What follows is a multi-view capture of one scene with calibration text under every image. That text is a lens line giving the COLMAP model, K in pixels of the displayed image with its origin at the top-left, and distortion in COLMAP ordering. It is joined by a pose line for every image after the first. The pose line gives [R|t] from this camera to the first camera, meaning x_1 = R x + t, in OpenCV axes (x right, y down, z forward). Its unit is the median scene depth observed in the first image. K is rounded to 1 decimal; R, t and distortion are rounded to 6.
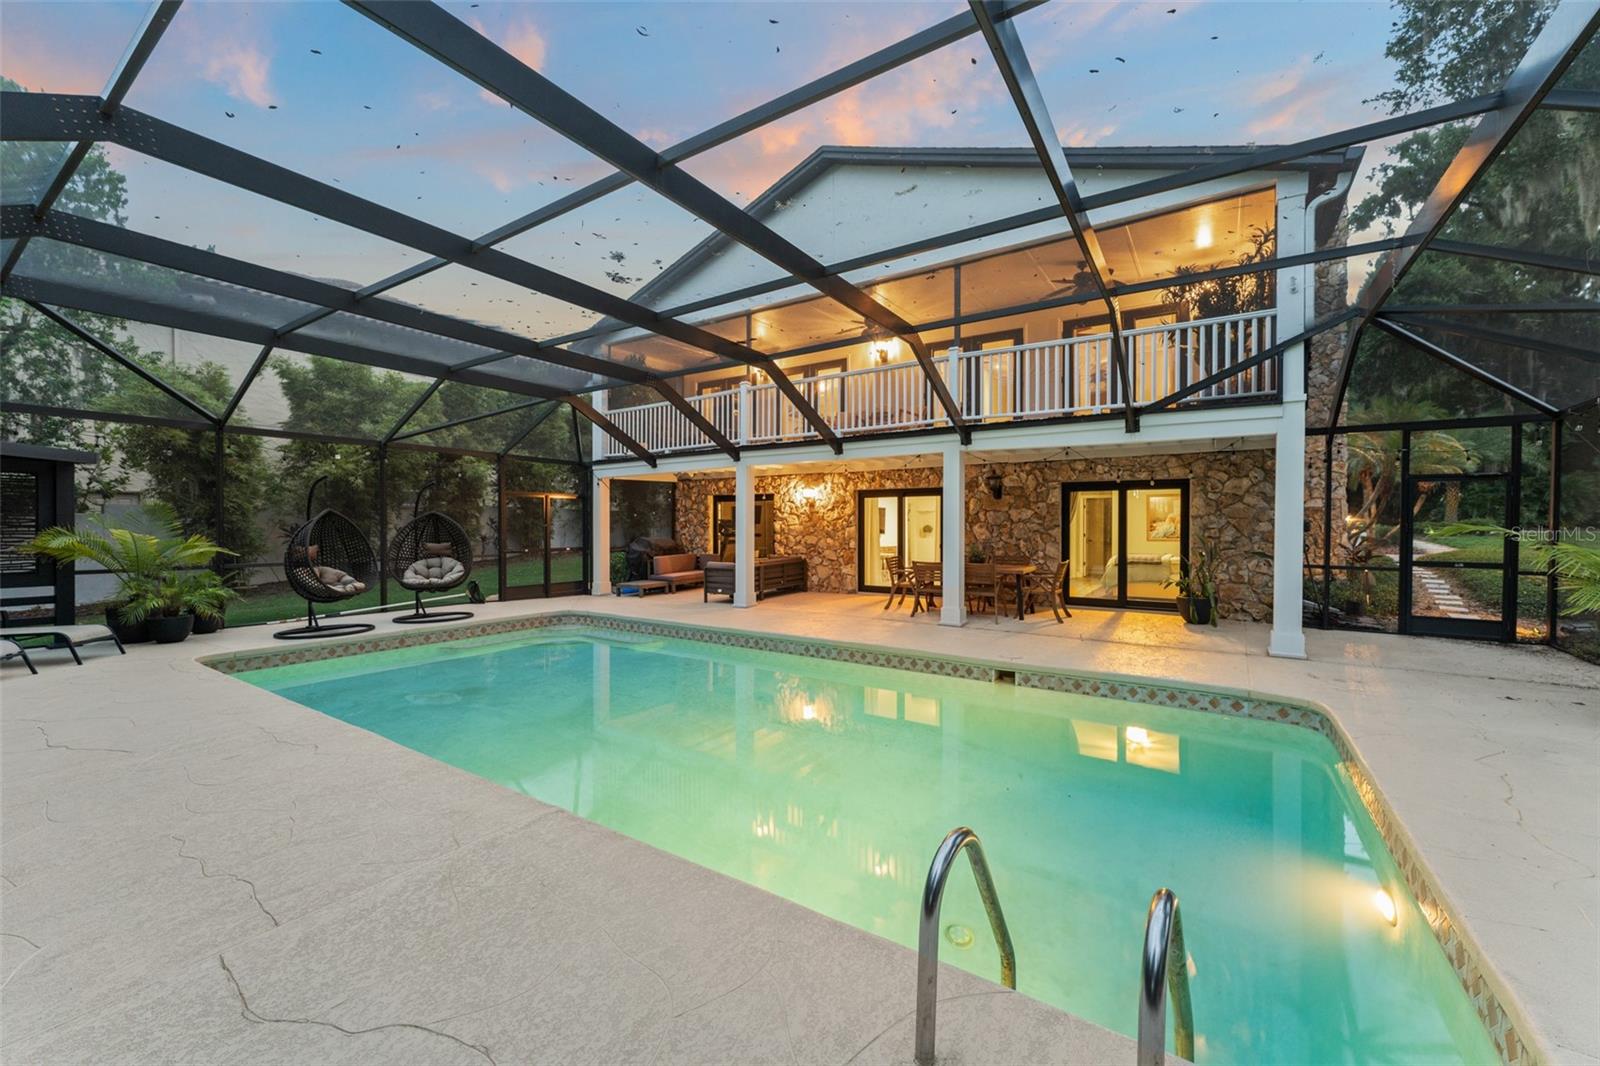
lens RADIAL K [[627.7, 0, 800.0], [0, 627.7, 533.0], [0, 0, 1]] dist [-0.024784, 0.000005]
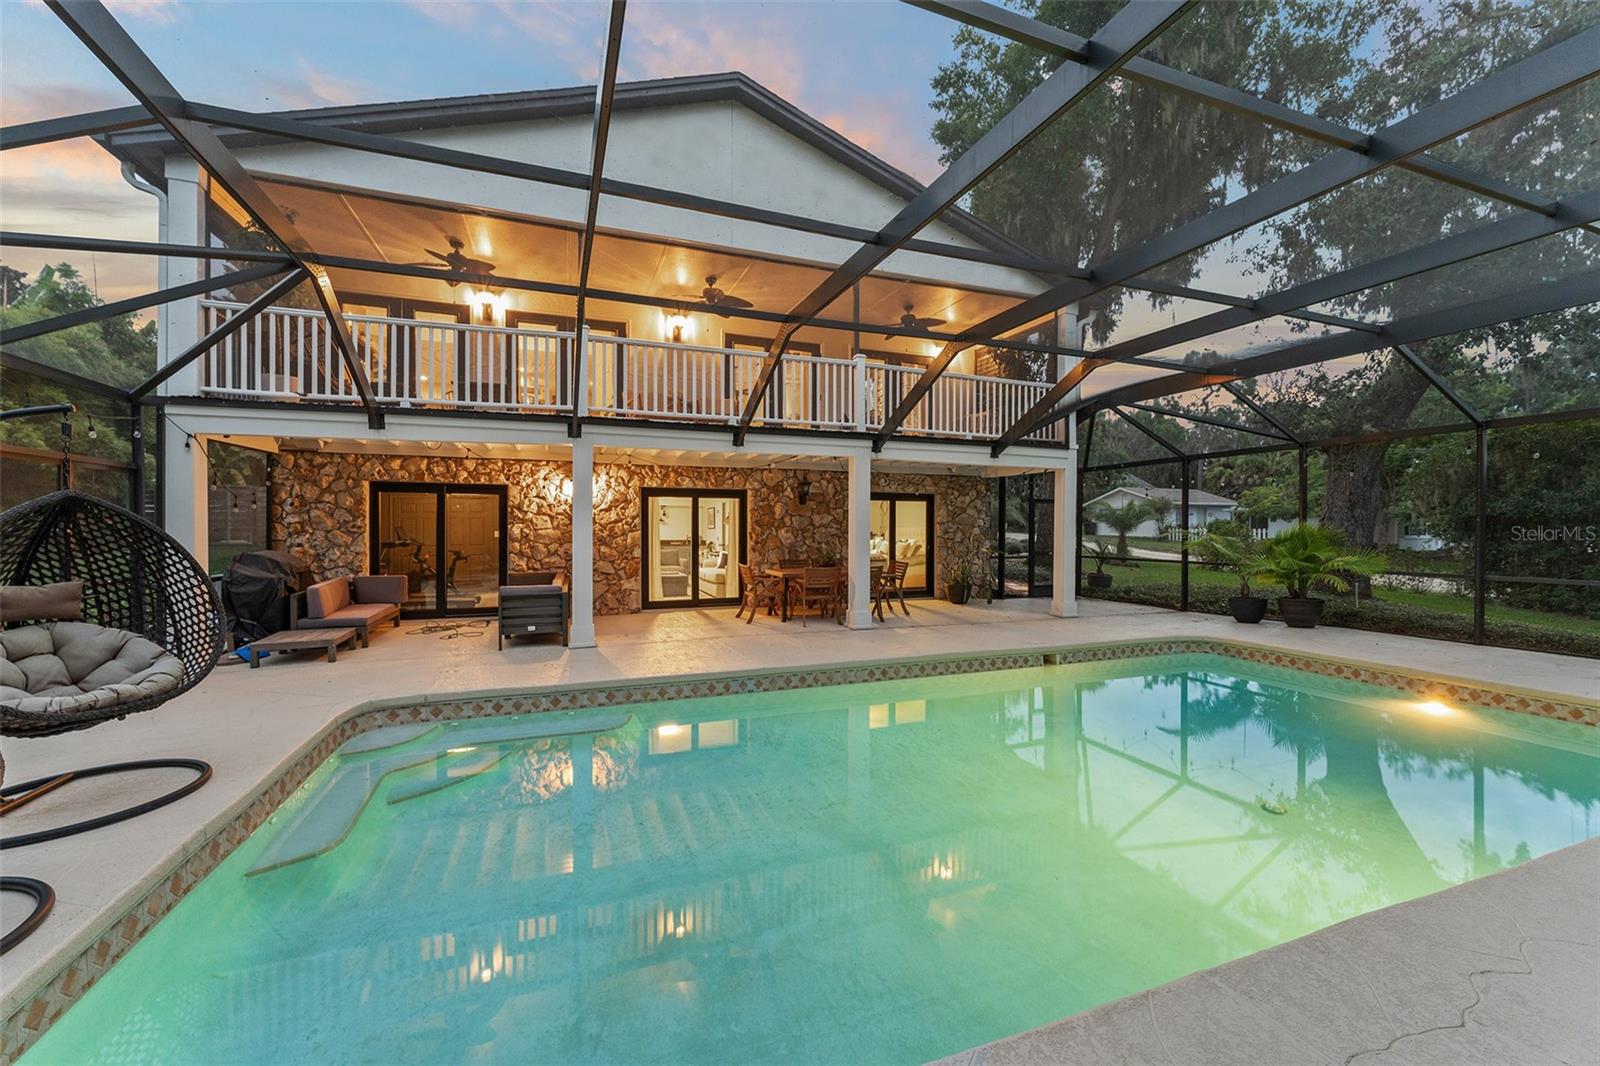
lens RADIAL K [[641.4, 0, 800.0], [0, 641.4, 533.0], [0, 0, 1]] dist [-0.008624, 0.000007]
pose [[0.587673, -0.004863, 0.809084, -0.468696], [0.007511, 0.999972, 0.000555, -0.006835], [-0.809064, 0.005751, 0.587693, 0.338722]]
